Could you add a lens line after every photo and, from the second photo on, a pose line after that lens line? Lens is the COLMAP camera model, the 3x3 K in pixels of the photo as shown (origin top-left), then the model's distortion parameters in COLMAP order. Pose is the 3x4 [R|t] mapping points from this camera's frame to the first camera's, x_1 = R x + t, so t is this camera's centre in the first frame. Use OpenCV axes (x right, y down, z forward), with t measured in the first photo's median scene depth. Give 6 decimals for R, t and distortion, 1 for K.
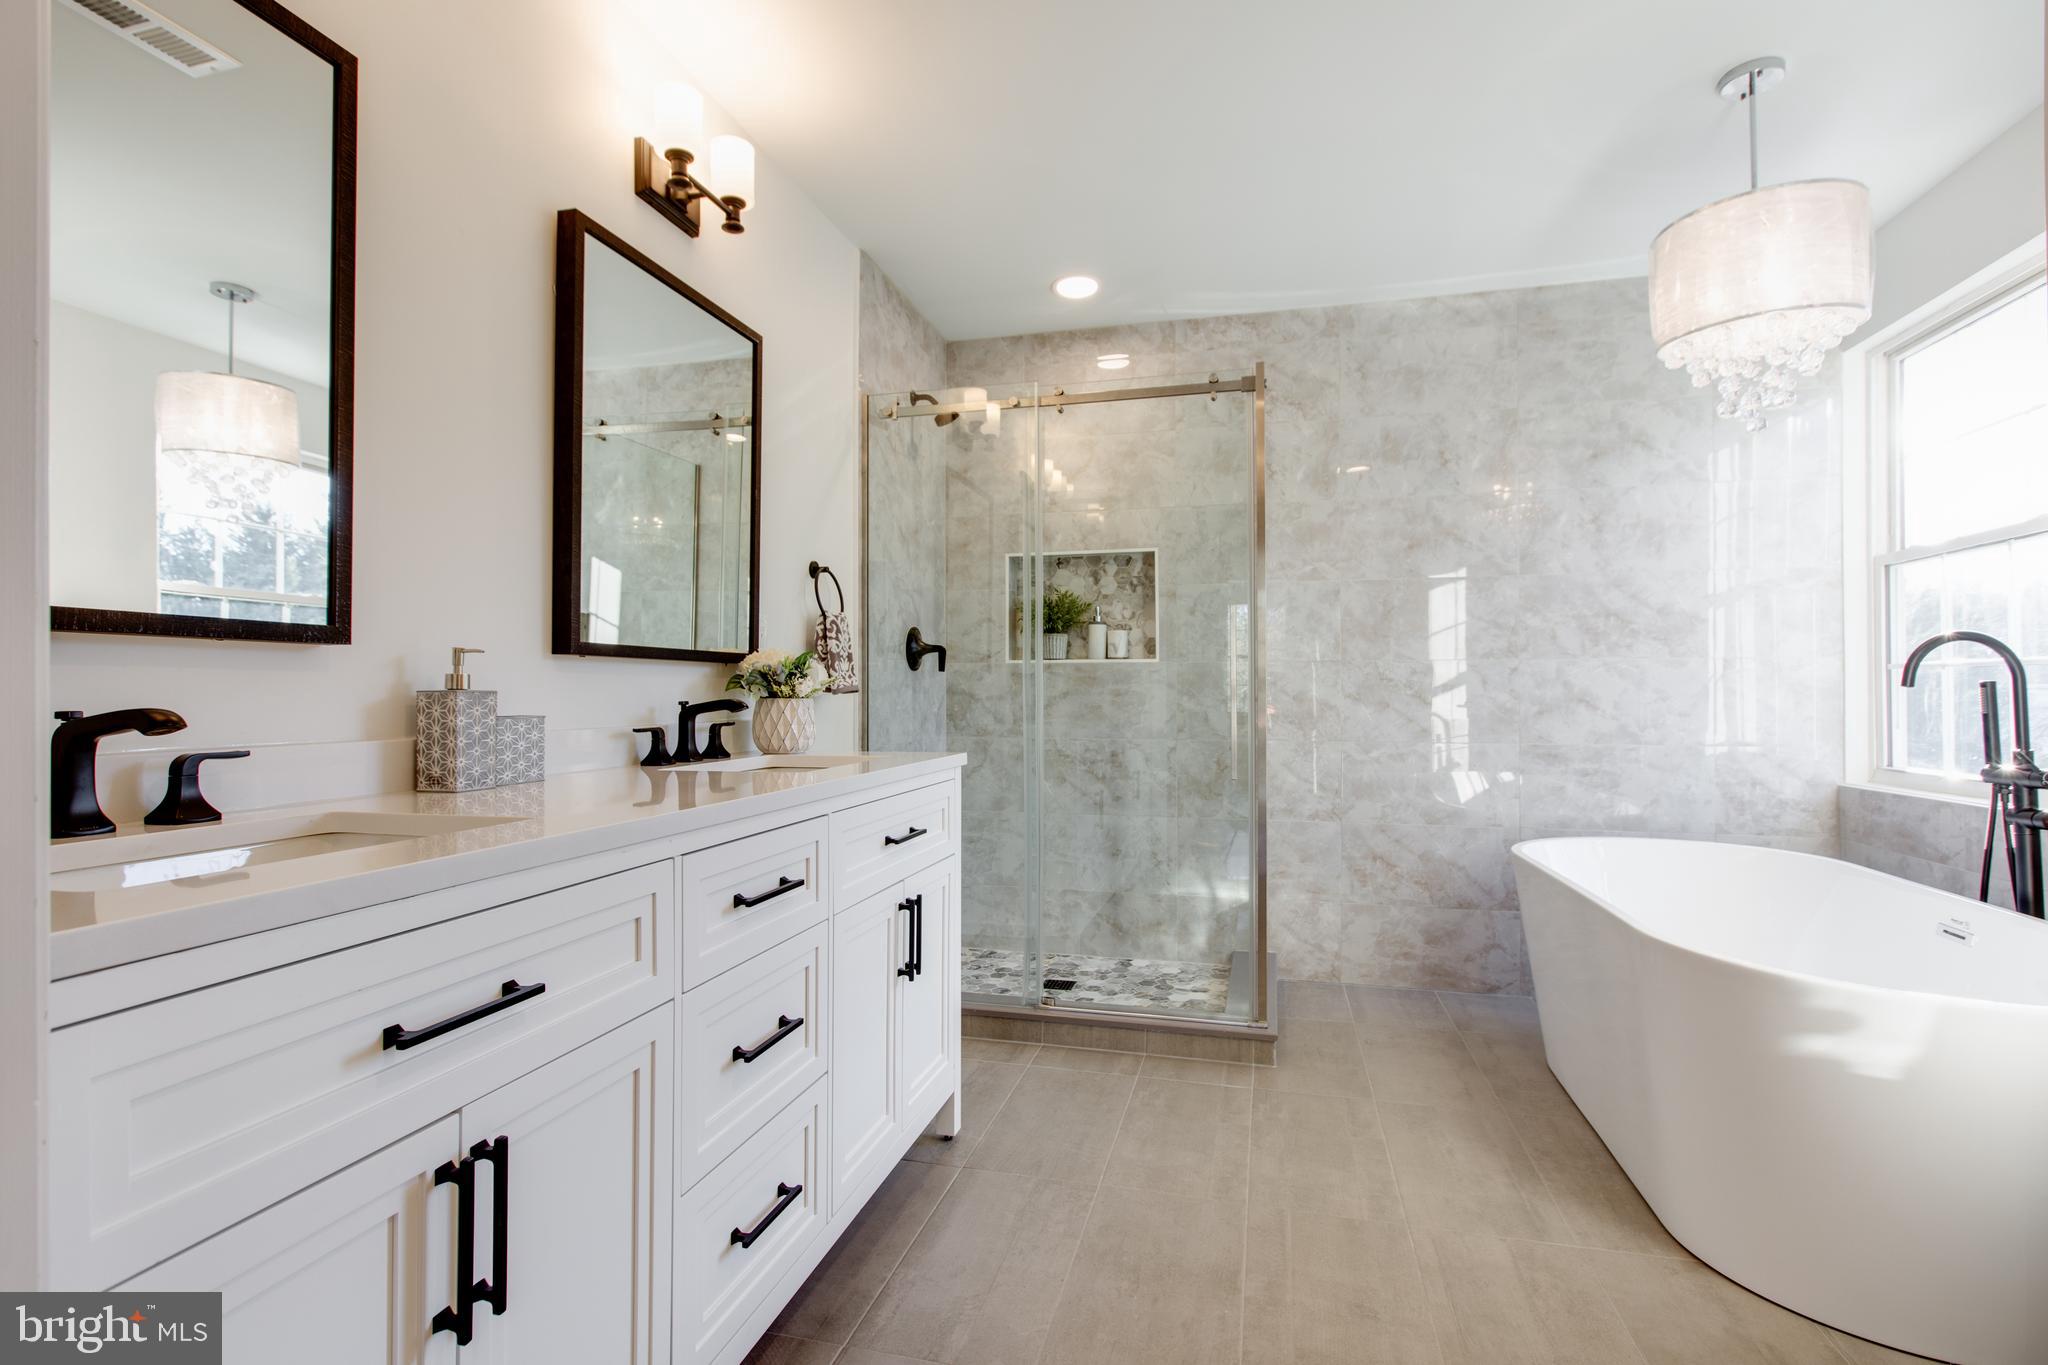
lens RADIAL K [[966.8, 0, 1040.0], [0, 966.8, 685.4], [0, 0, 1]] dist [-0.000465, 0.002047]
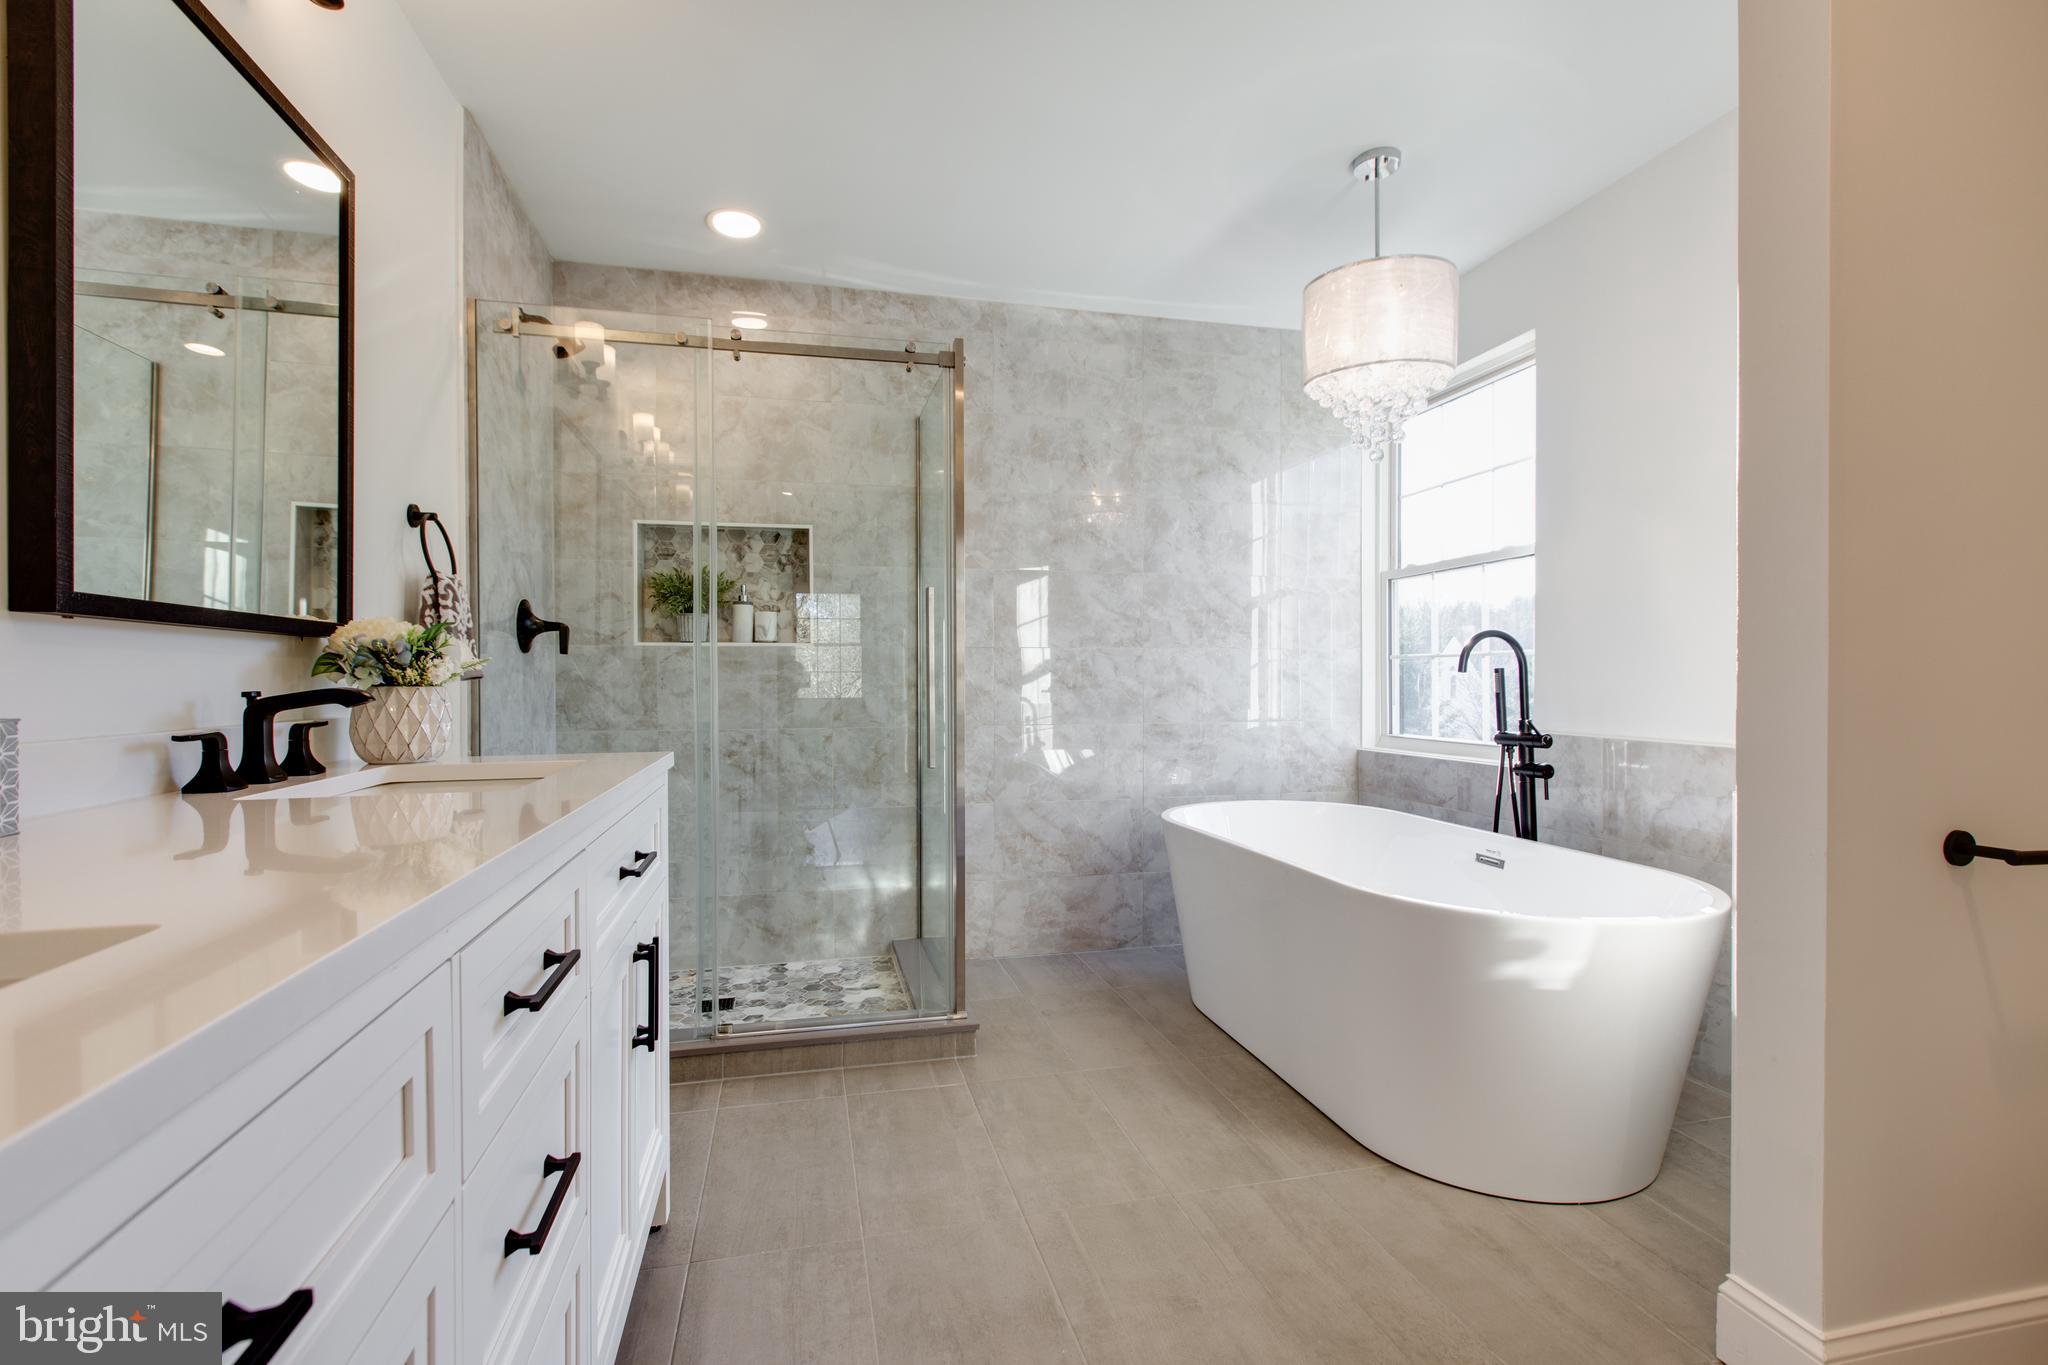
lens RADIAL K [[903.9, 0, 1008.3], [0, 903.9, 686.0], [0, 0, 1]] dist [-0.000223, 0.000504]
pose [[0.888371, -0.005795, 0.459090, -0.125143], [-0.000745, 0.999901, 0.014063, 0.002133], [-0.459125, -0.012835, 0.888279, 0.138721]]
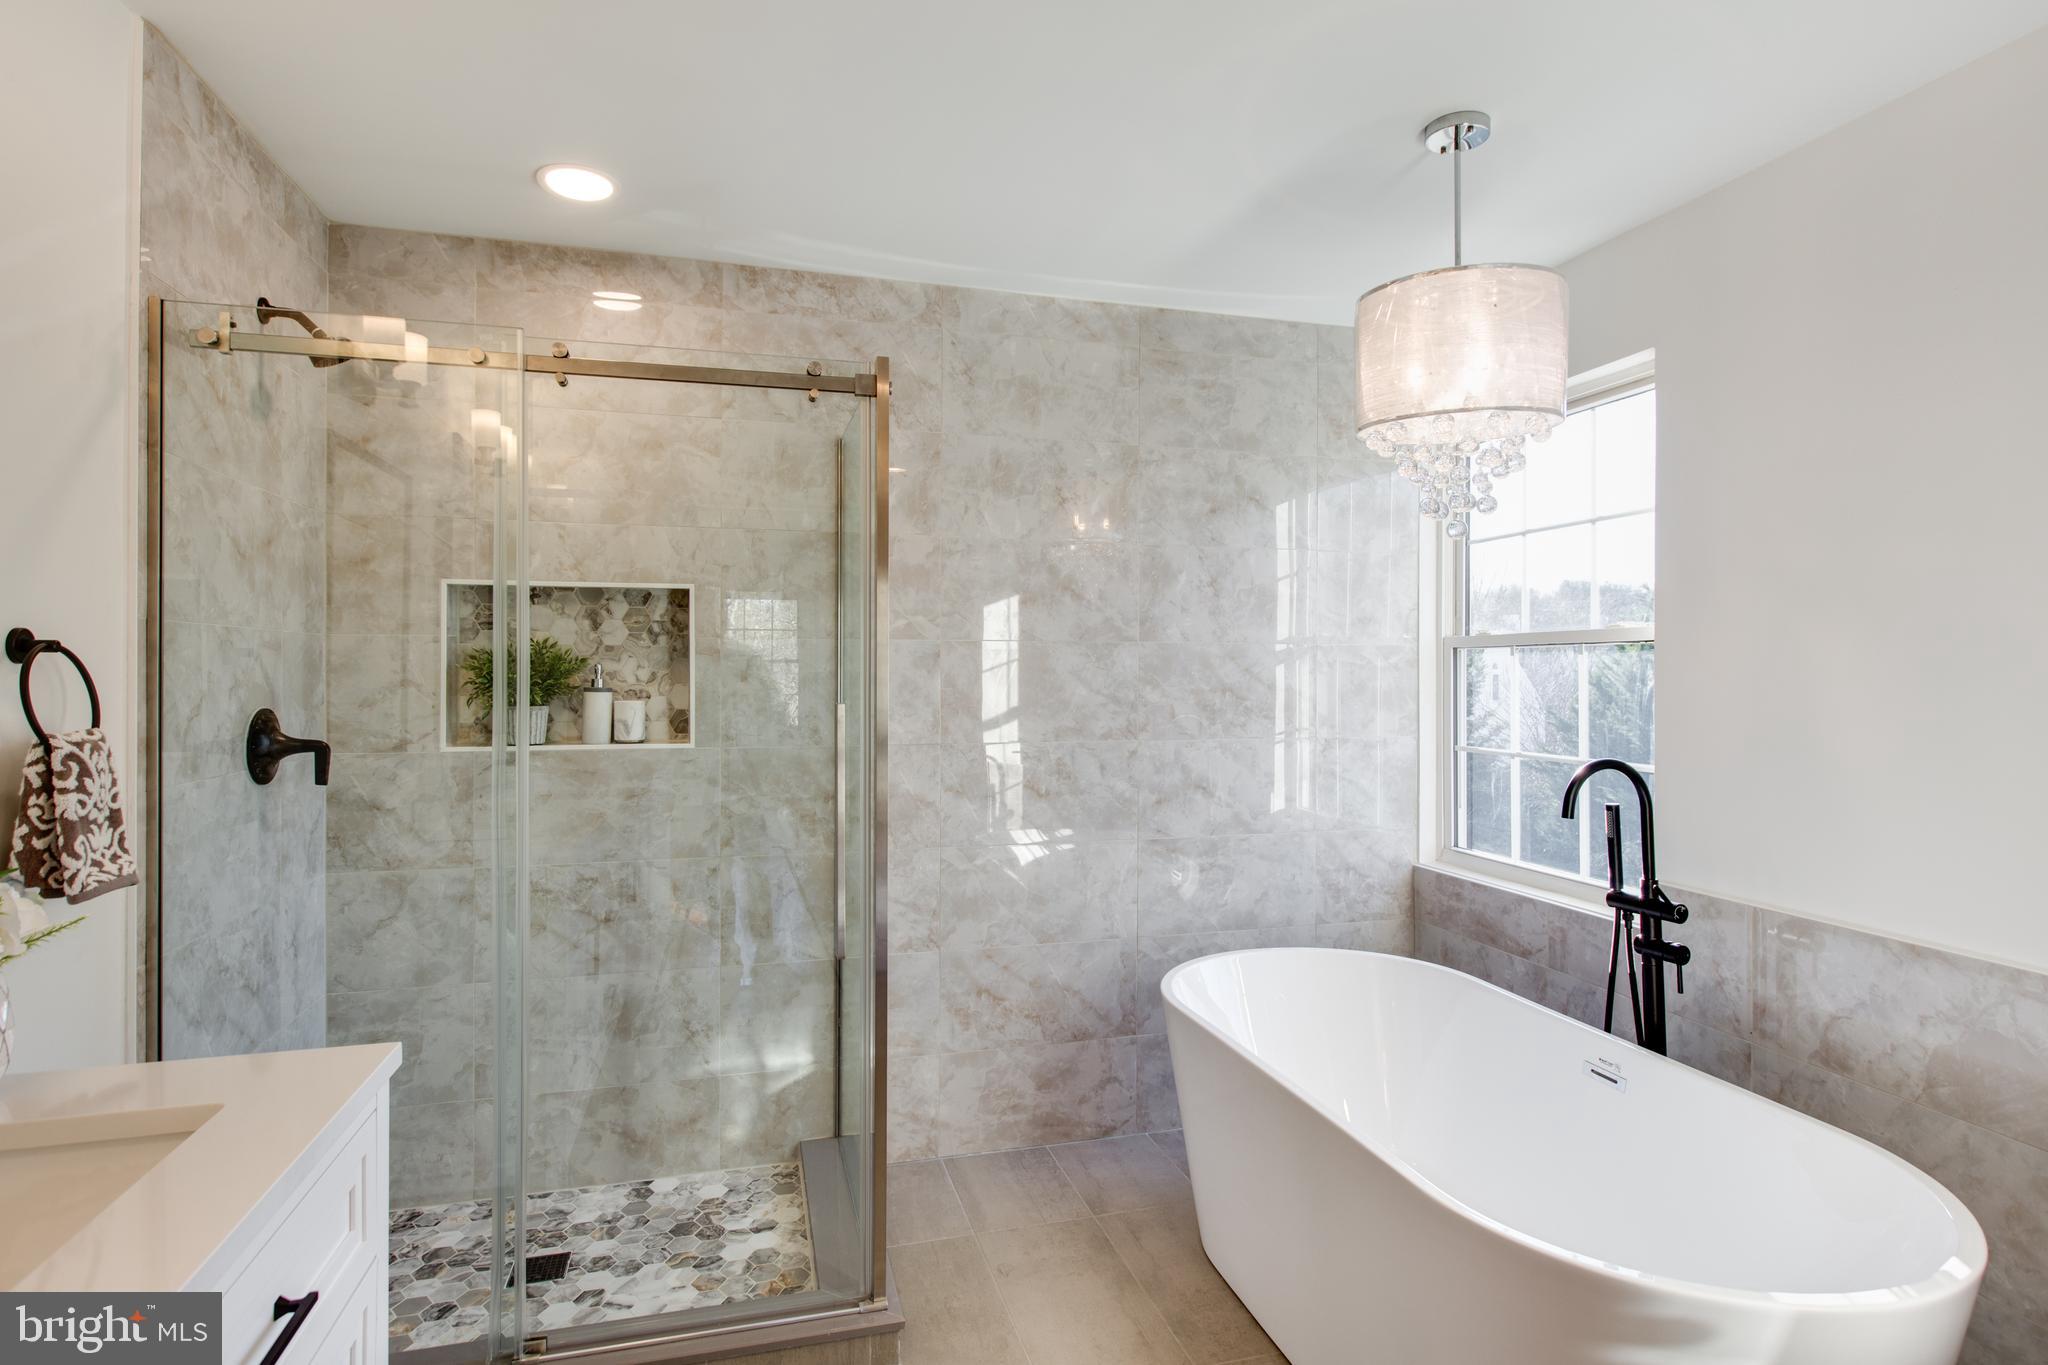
lens RADIAL K [[1042.4, 0, 1030.2], [0, 1042.4, 660.0], [0, 0, 1]] dist [0.001406, 0.000074]
pose [[0.868681, 0.004213, 0.495353, -0.043905], [-0.007384, 0.999963, 0.004444, -0.101436], [-0.495316, -0.007518, 0.868680, 0.246924]]
